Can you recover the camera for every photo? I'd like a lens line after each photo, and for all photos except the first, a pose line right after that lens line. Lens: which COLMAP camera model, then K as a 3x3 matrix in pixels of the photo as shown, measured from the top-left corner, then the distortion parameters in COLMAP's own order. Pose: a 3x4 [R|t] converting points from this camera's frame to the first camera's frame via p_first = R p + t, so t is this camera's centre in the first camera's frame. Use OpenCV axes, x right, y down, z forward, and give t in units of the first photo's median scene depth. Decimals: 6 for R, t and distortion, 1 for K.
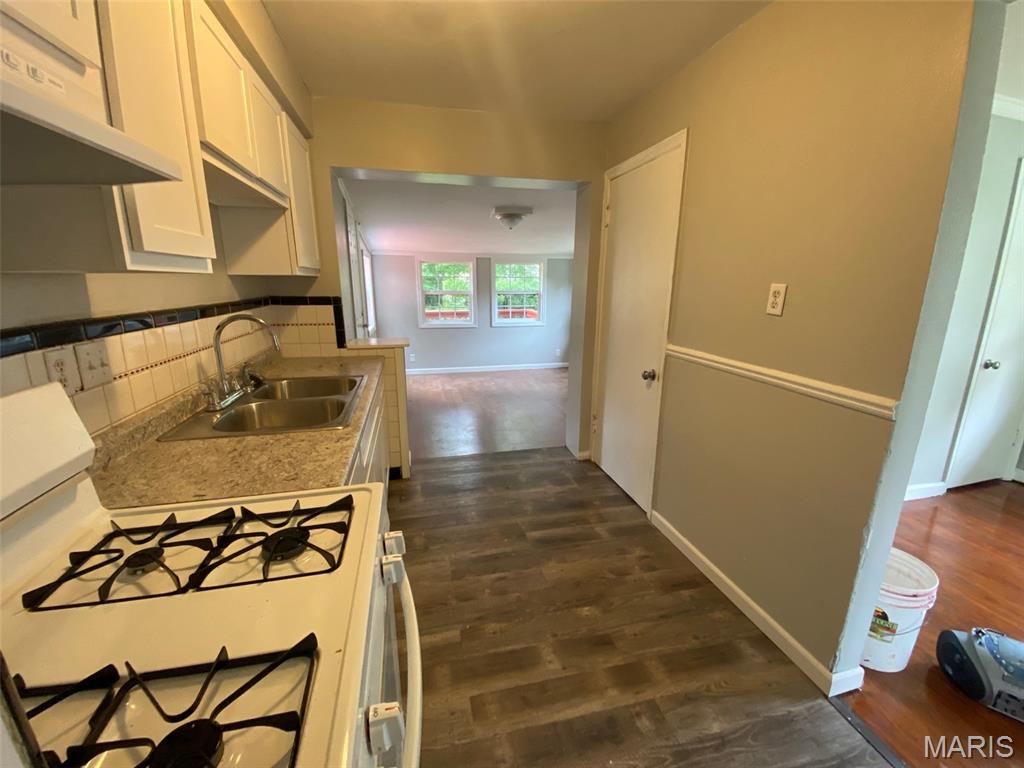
lens RADIAL K [[416.0, 0, 505.2], [0, 416.0, 381.9], [0, 0, 1]] dist [0.034387, -0.021574]
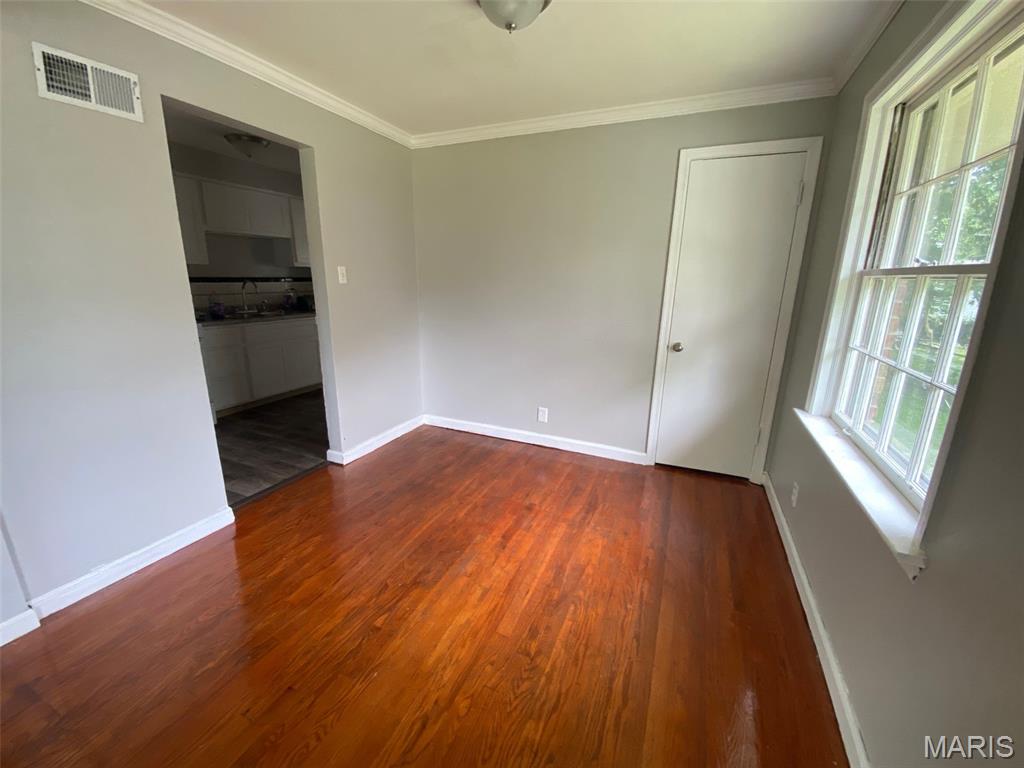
lens RADIAL K [[416.0, 0, 505.2], [0, 416.0, 381.9], [0, 0, 1]] dist [0.034387, -0.021574]
pose [[0.790519, 0.155653, -0.592328, 0.875175], [-0.152371, 0.986739, 0.055944, 0.030952], [0.593181, 0.046029, 0.803752, -0.064263]]
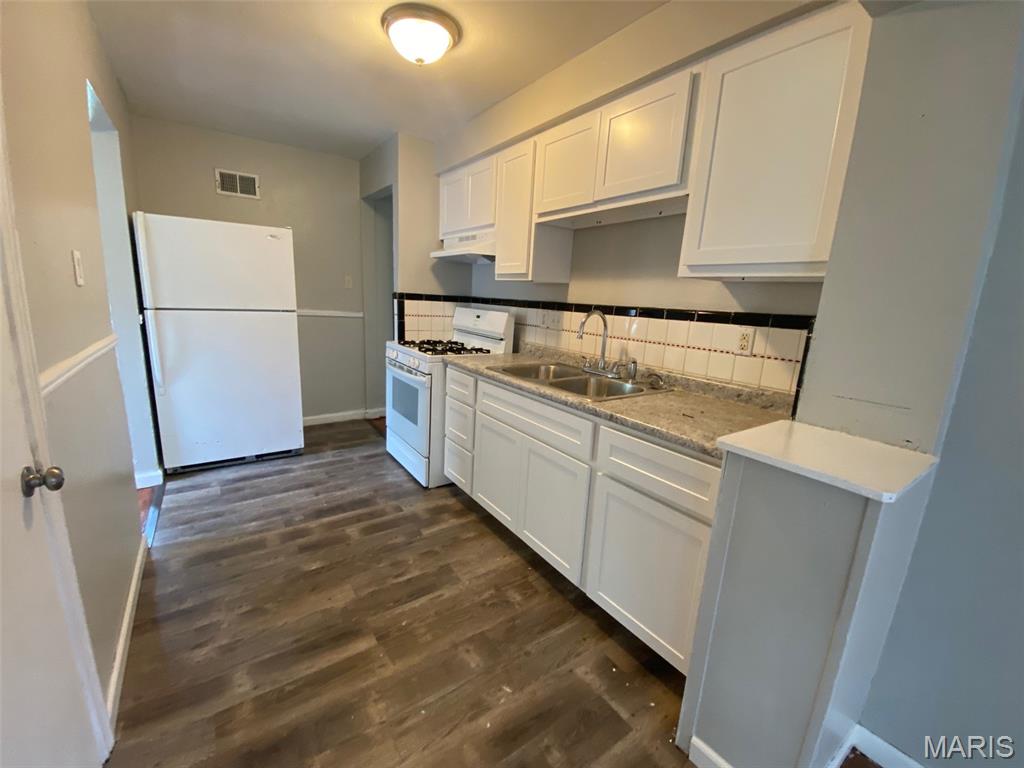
lens RADIAL K [[416.0, 0, 505.2], [0, 416.0, 381.9], [0, 0, 1]] dist [0.034387, -0.021574]
pose [[-0.926217, 0.026219, -0.376077, 0.053317], [-0.139701, 0.902685, 0.406994, -0.166200], [0.350150, 0.429503, -0.832420, 0.769406]]
